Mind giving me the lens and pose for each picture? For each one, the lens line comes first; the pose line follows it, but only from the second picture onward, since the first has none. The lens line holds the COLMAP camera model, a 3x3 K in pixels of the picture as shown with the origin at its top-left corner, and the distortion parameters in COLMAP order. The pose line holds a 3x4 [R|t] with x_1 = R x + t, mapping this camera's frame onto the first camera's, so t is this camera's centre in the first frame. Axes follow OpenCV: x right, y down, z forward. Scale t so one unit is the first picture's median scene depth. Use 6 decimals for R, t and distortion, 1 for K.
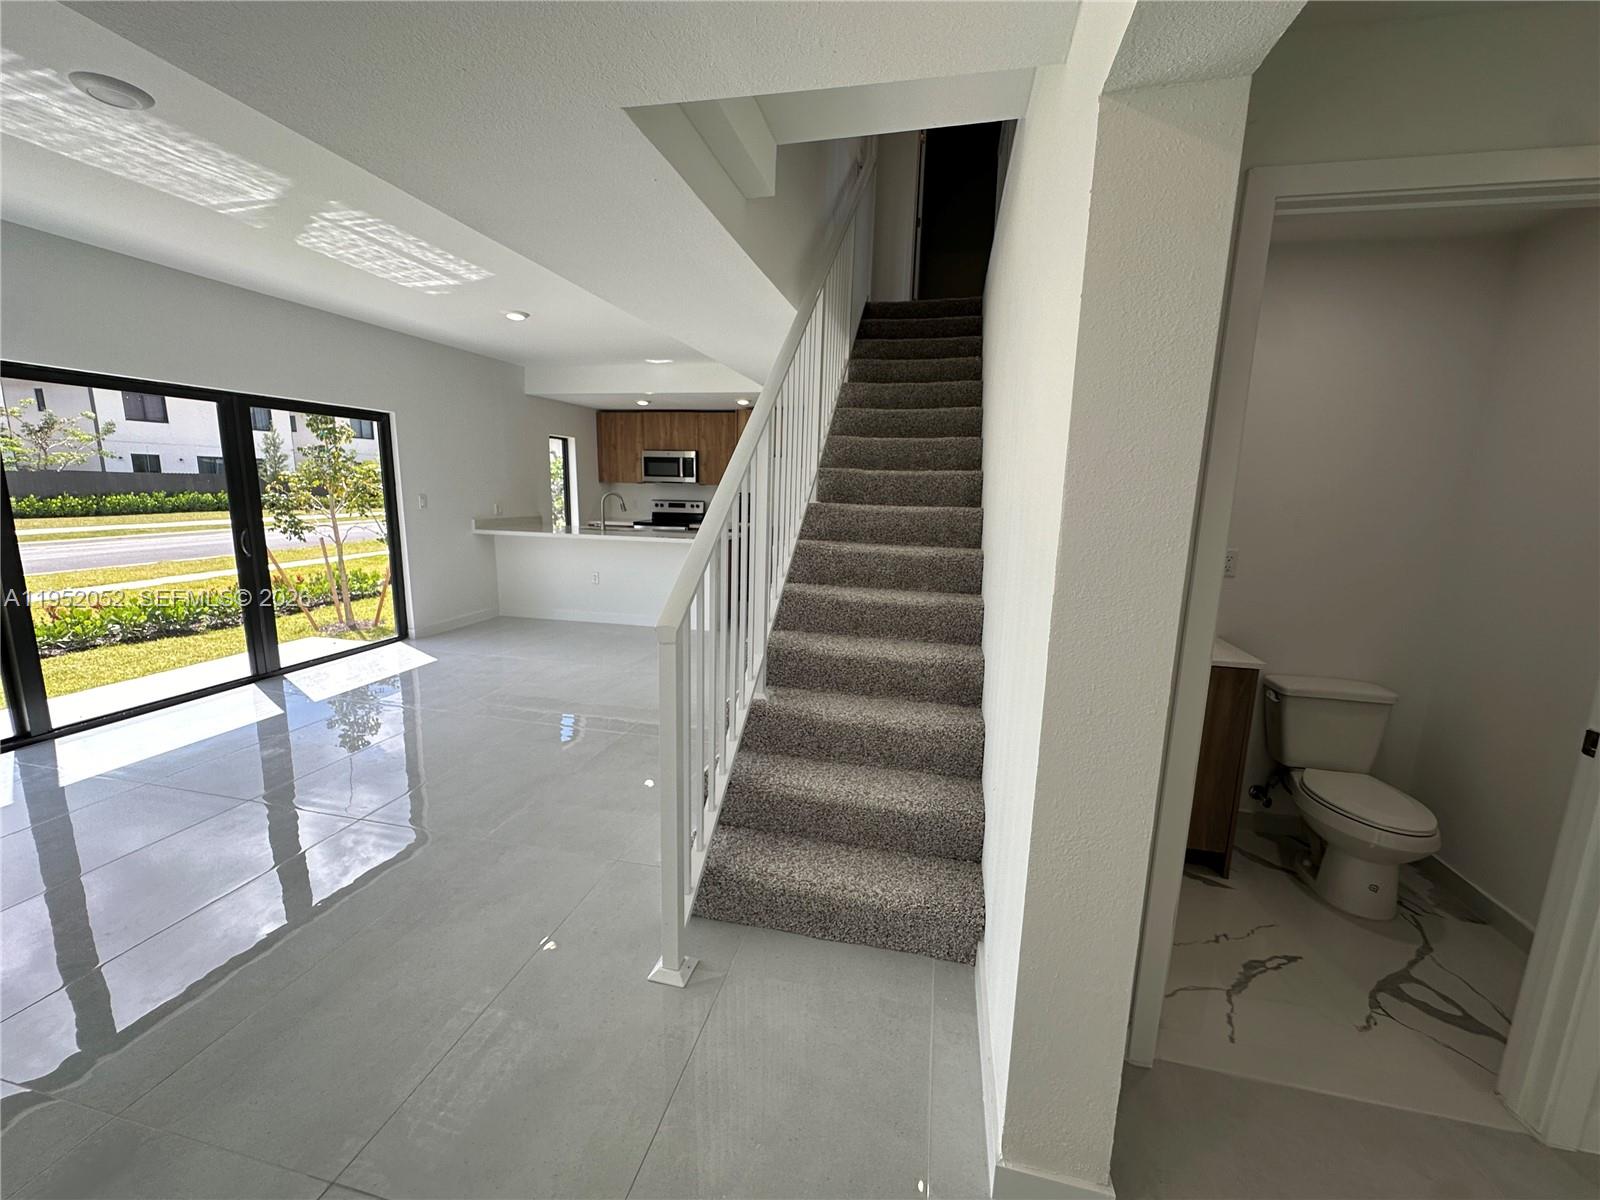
lens RADIAL K [[647.3, 0, 786.7], [0, 647.3, 604.1], [0, 0, 1]] dist [-0.007876, 0.002326]
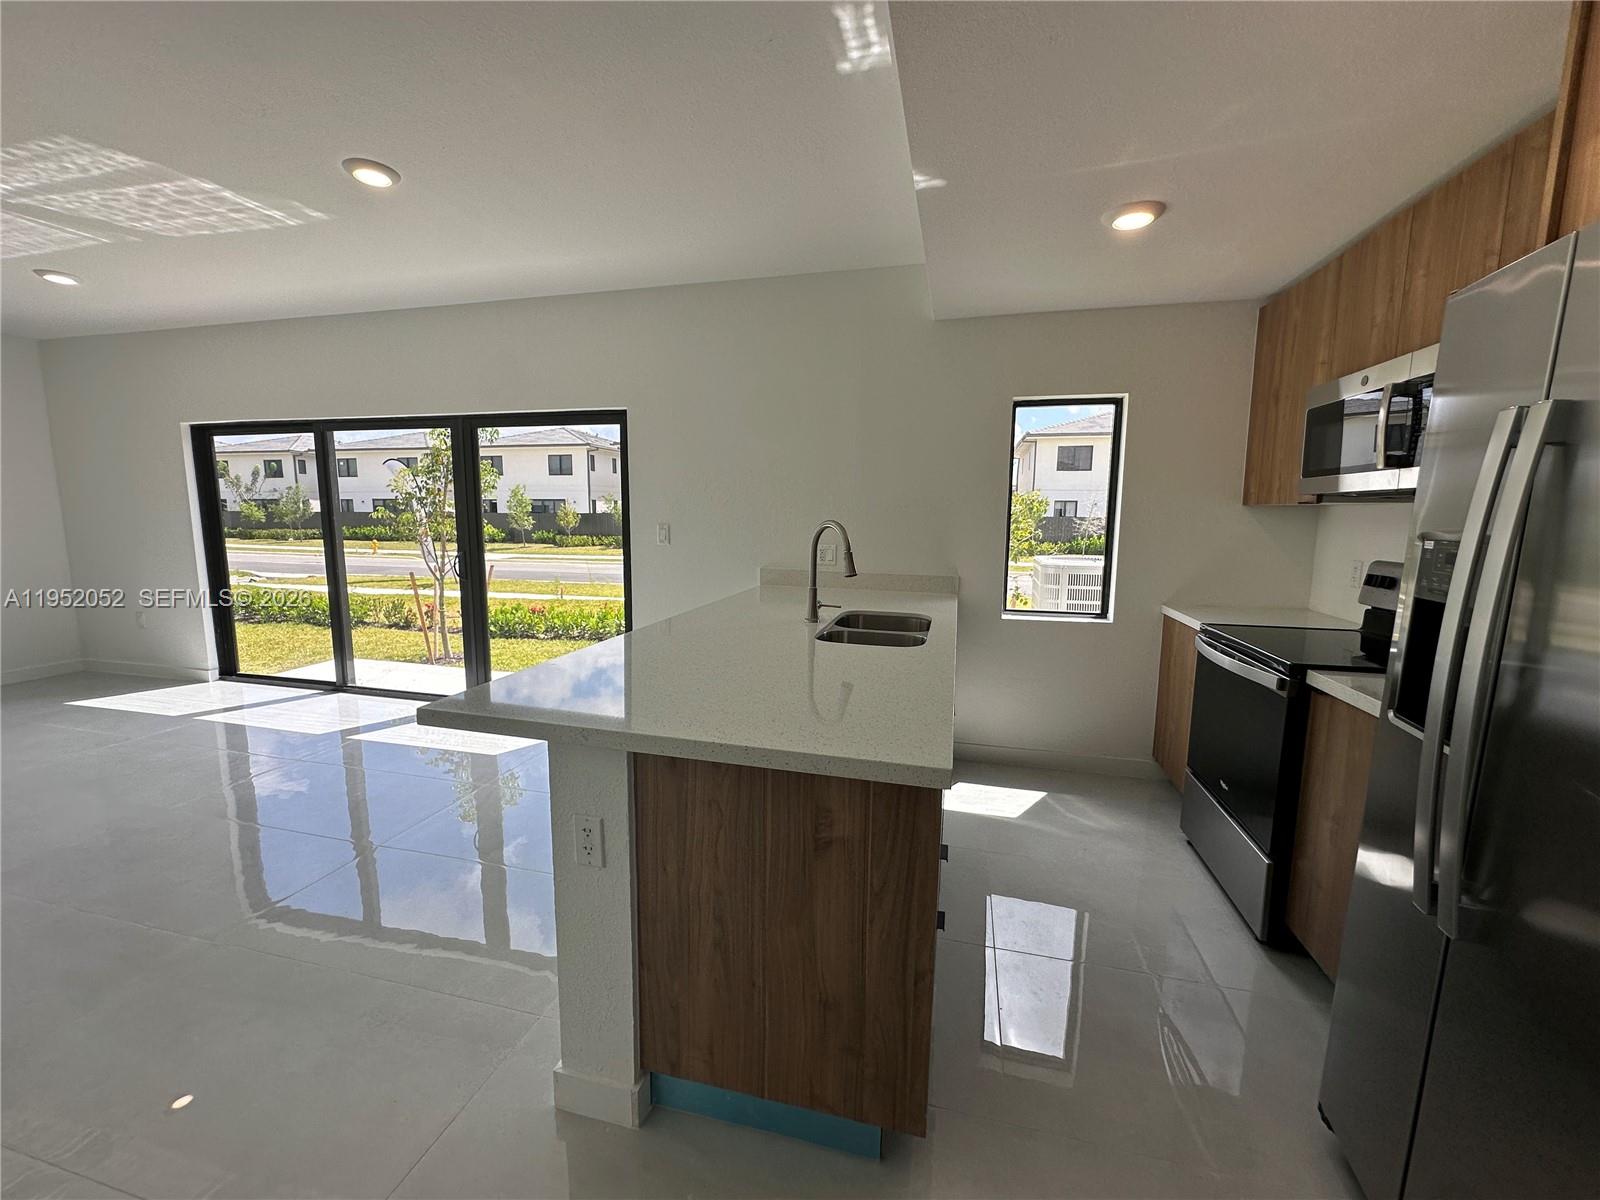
lens RADIAL K [[647.3, 0, 791.7], [0, 647.3, 609.4], [0, 0, 1]] dist [-0.007876, 0.002326]
pose [[0.000257, 0.122574, -0.992459, 0.077745], [-0.186414, 0.975069, 0.120378, -0.137848], [0.982471, 0.184977, 0.023100, 0.812371]]
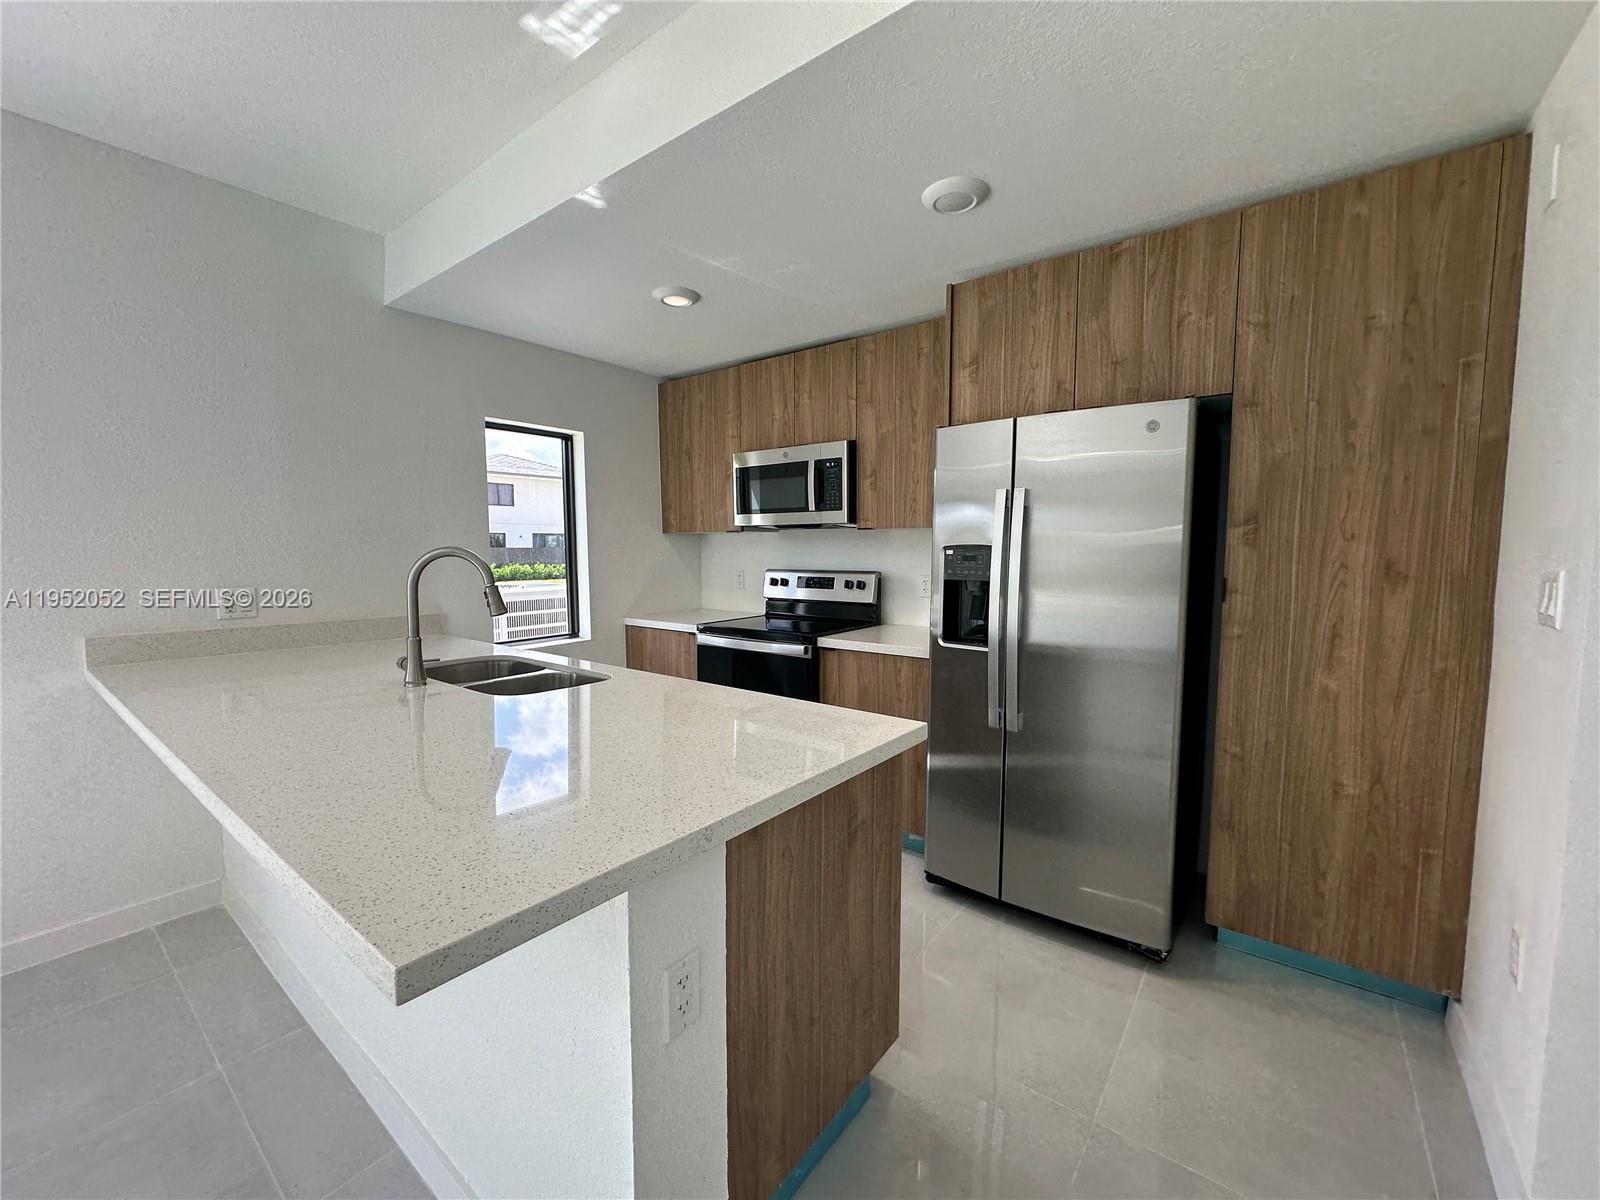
lens RADIAL K [[647.3, 0, 805.3], [0, 647.3, 605.0], [0, 0, 1]] dist [-0.007876, 0.002326]
pose [[0.922190, 0.009779, -0.386614, -0.018246], [-0.047185, 0.995057, -0.087382, -0.109532], [0.383848, 0.098825, 0.918093, 0.666103]]
